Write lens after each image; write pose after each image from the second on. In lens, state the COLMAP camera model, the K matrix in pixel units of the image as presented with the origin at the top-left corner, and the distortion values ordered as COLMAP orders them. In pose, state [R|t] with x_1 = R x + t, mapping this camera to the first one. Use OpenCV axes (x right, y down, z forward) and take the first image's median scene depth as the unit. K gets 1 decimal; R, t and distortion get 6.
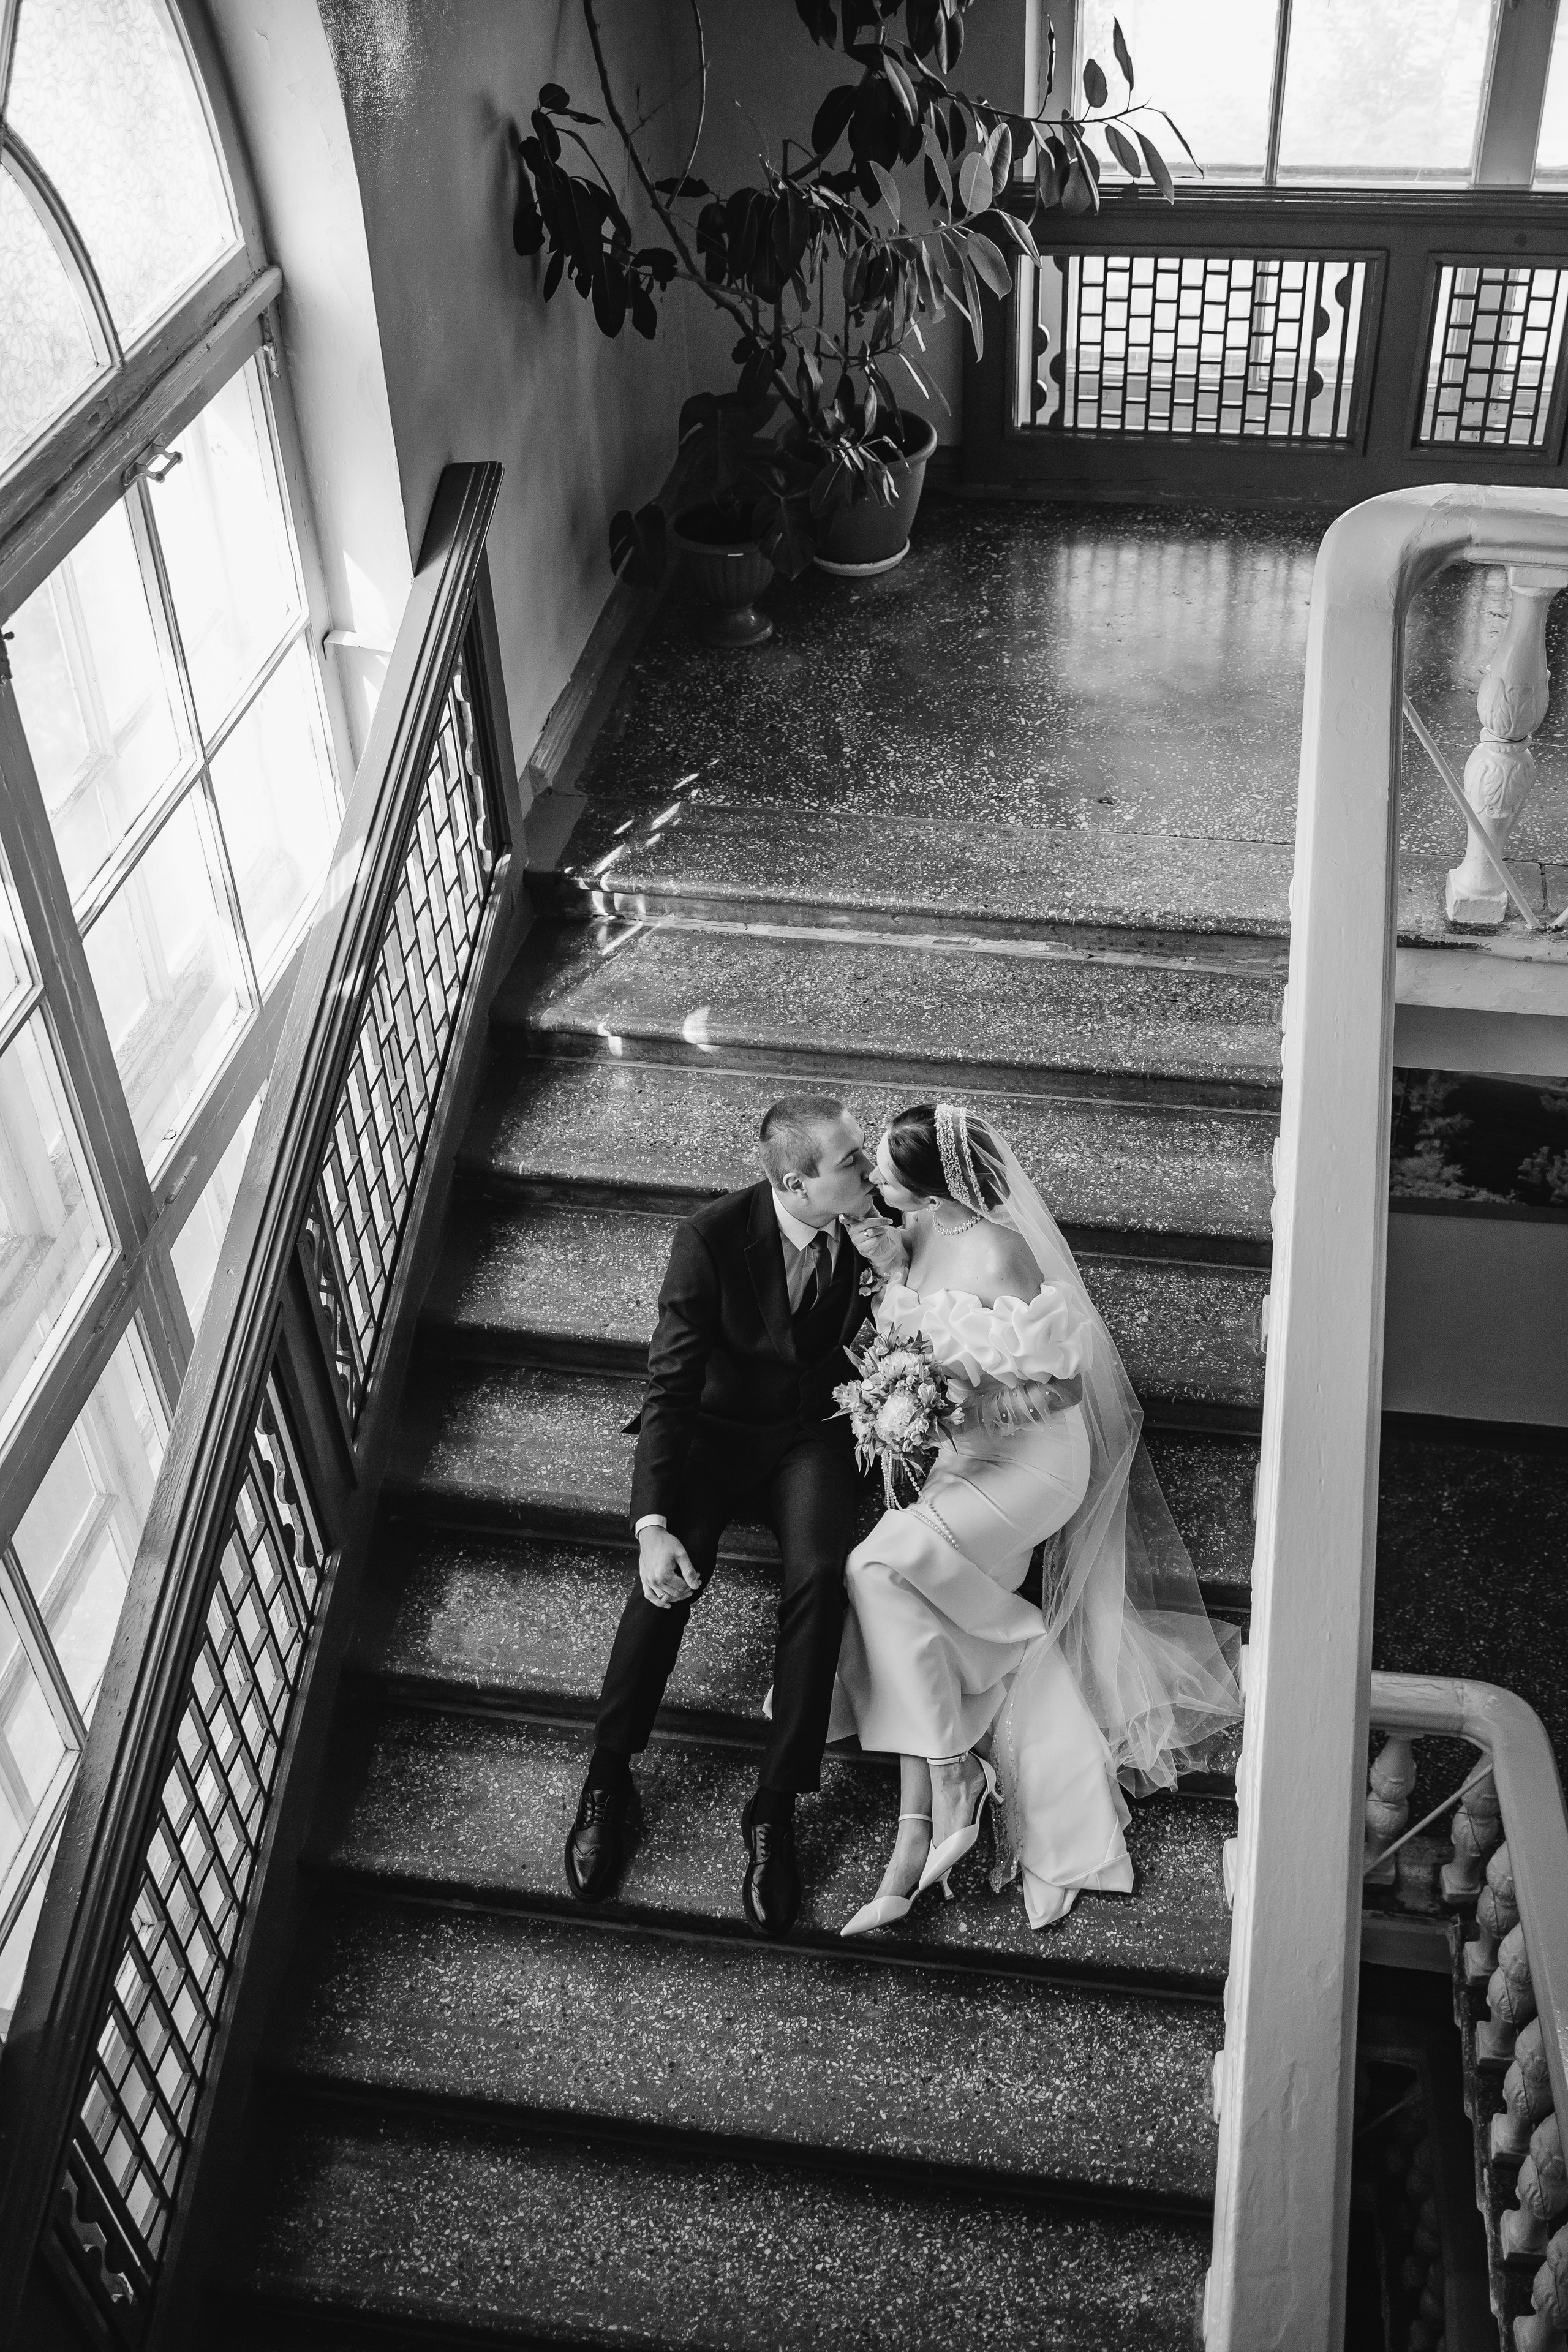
lens RADIAL K [[2368.2, 0, 781.5], [0, 2368.2, 1186.9], [0, 0, 1]] dist [-0.061418, 0.000000]
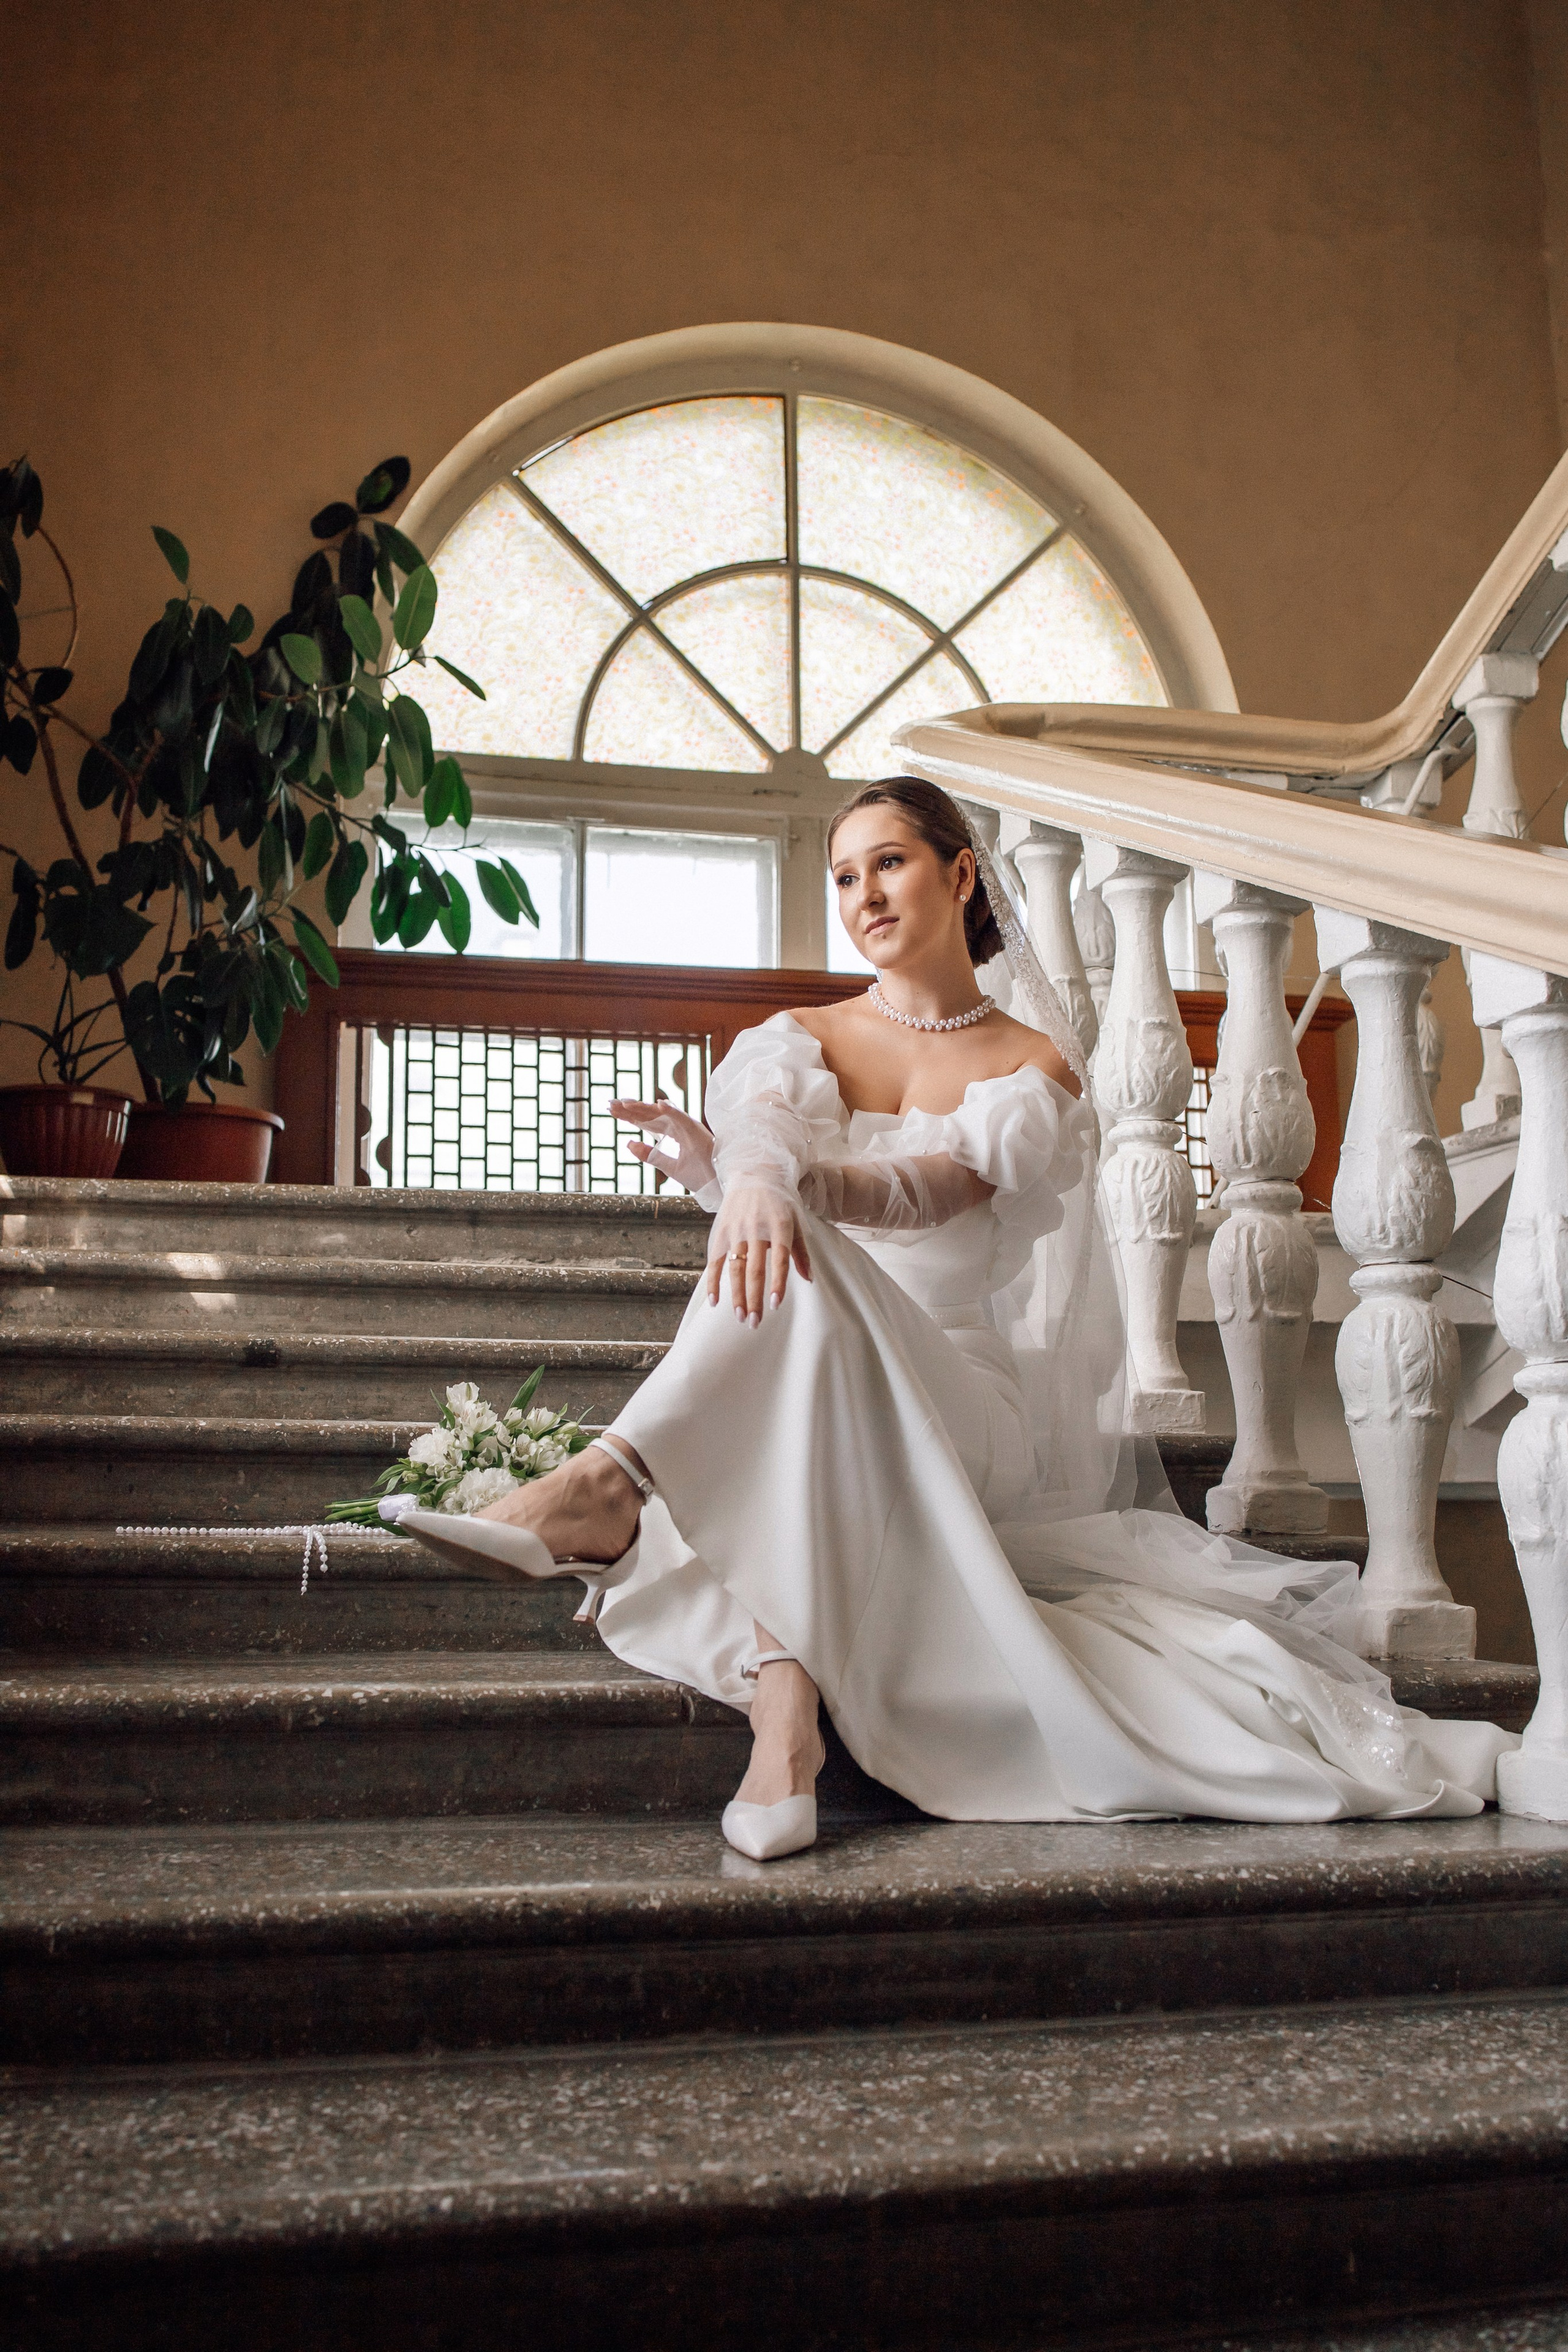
lens RADIAL K [[2471.9, 0, 773.8], [0, 2471.9, 1185.5], [0, 0, 1]] dist [-0.066797, 0.000000]
pose [[0.904715, 0.098519, 0.414470, -0.192372], [0.250963, 0.662913, -0.705382, 0.507373], [-0.344251, 0.742186, 0.575022, 0.592223]]
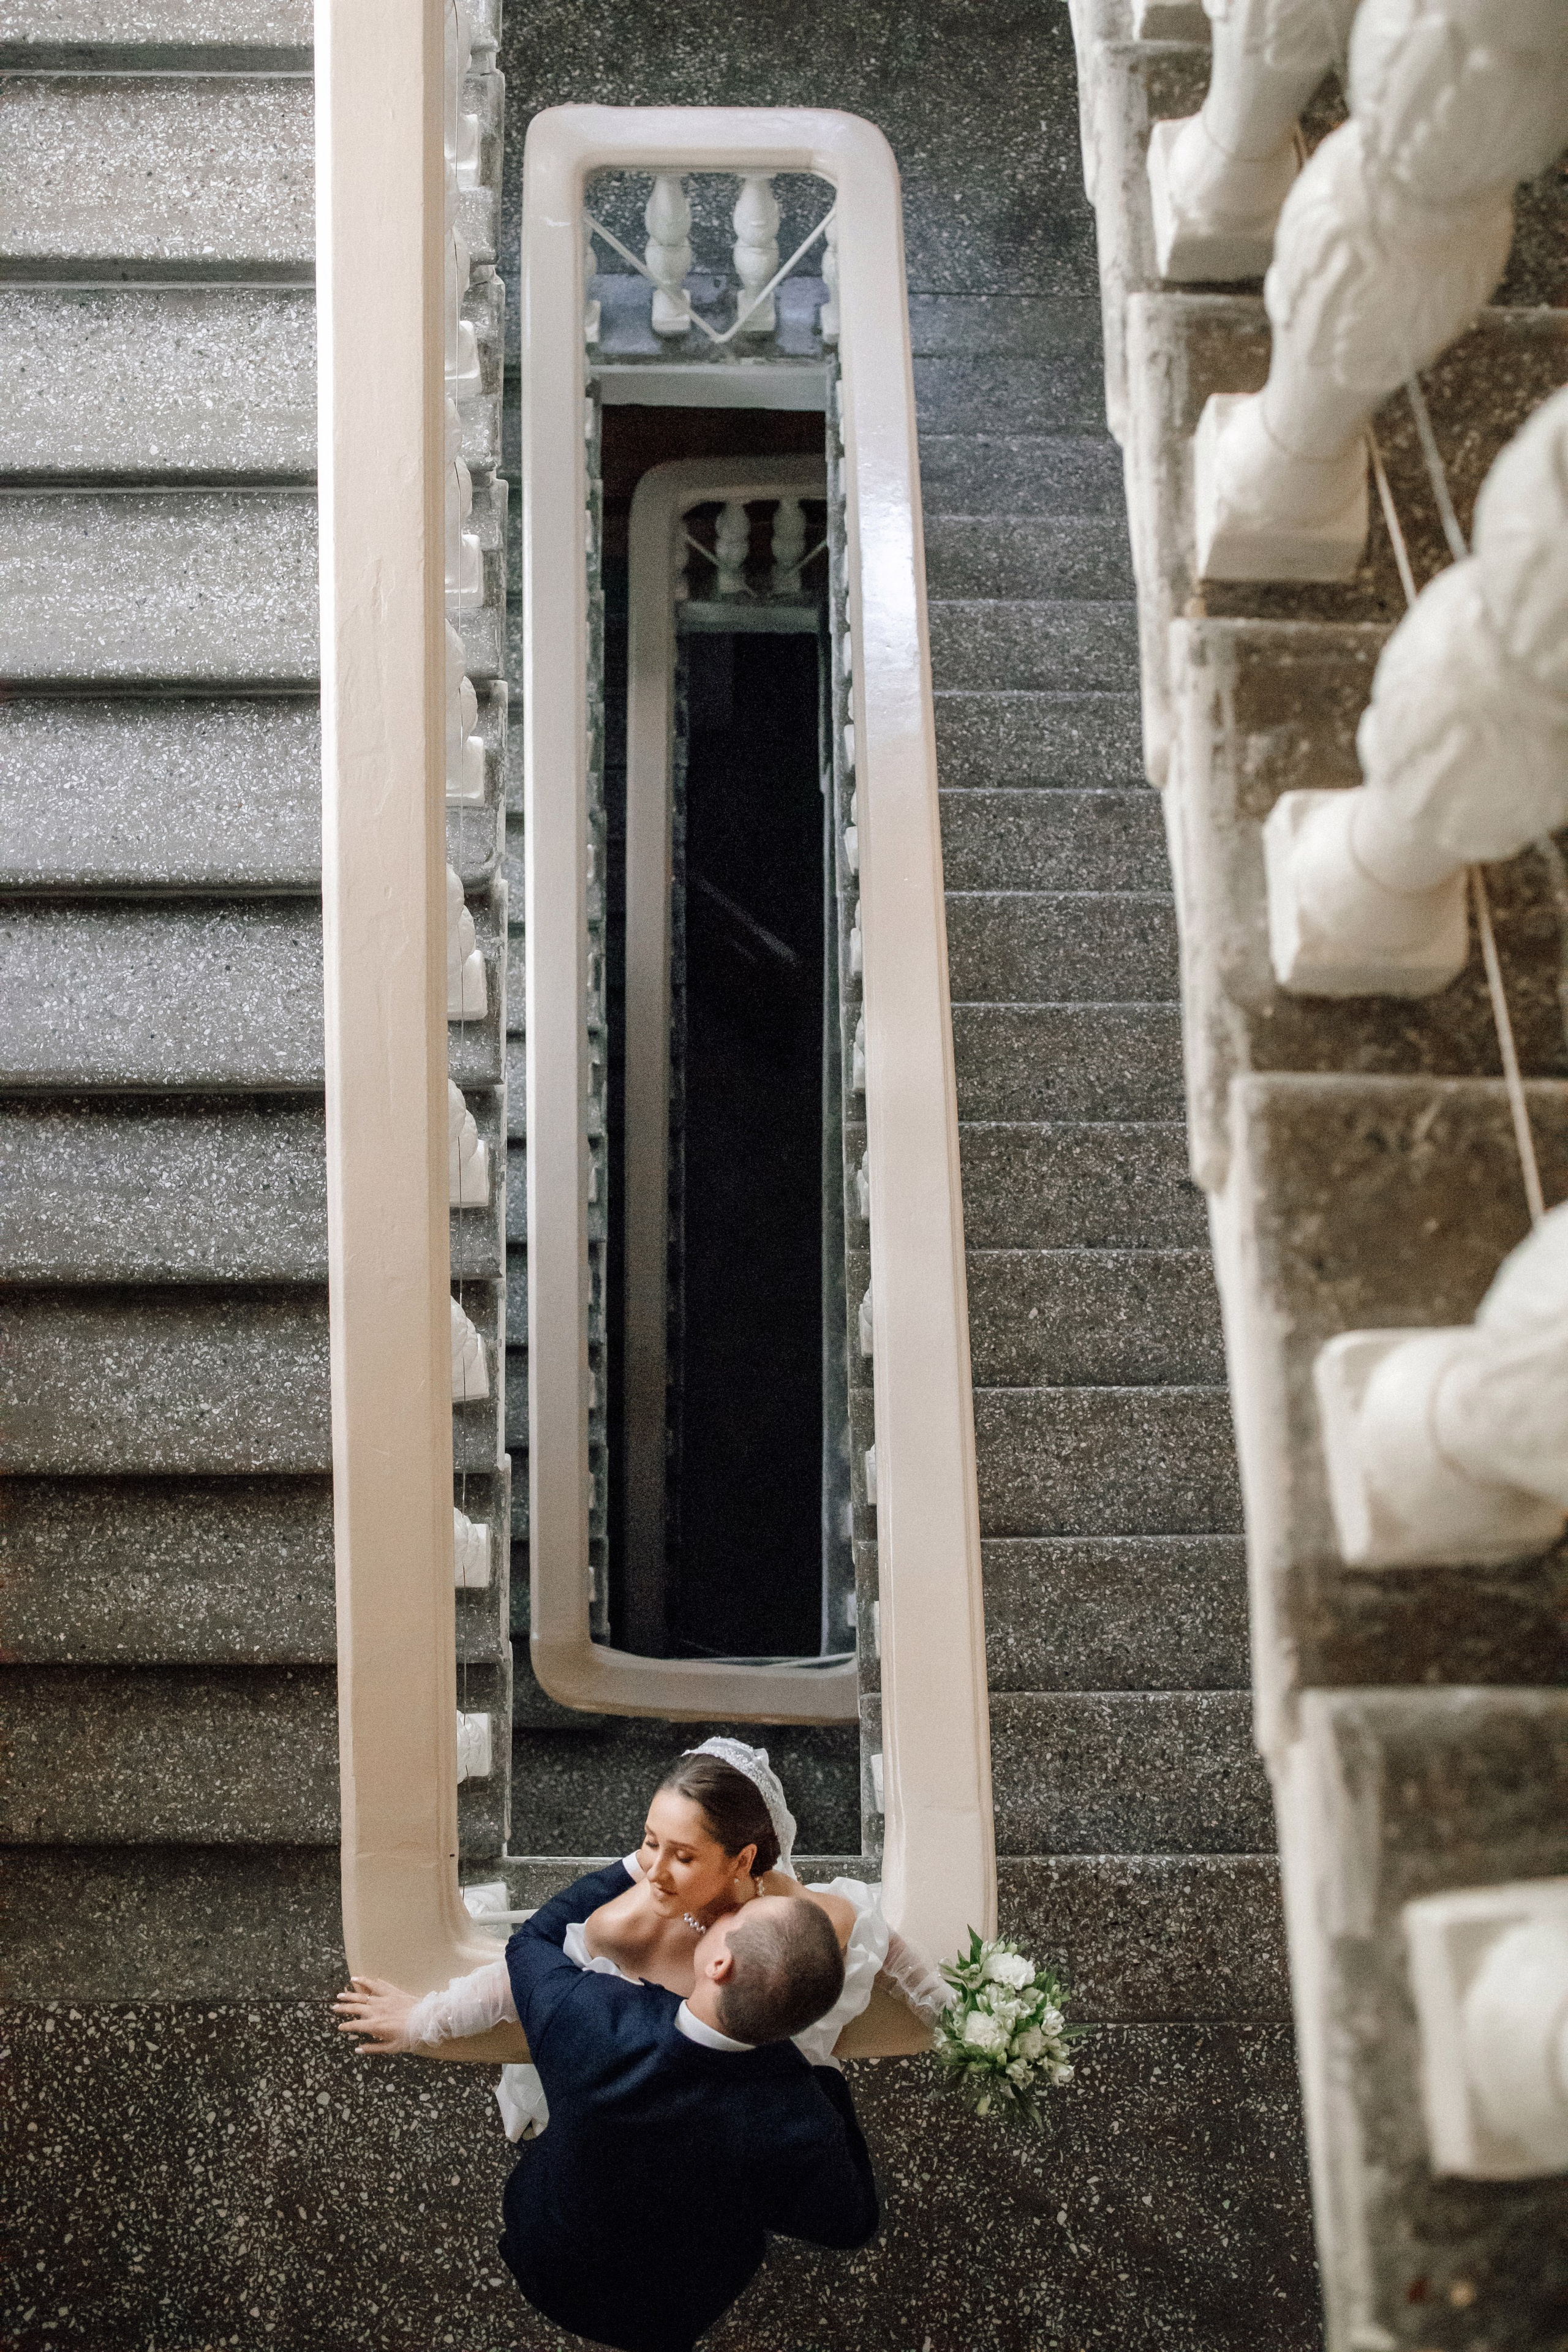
lens RADIAL K [[2368.2, 0, 814.4], [0, 2368.2, 1185.0], [0, 0, 1]] dist [-0.061418, 0.000000]
pose [[0.982347, -0.151502, 0.109735, 0.180540], [0.056955, 0.800978, 0.595979, -0.010084], [-0.178187, -0.579208, 0.795467, -0.017033]]
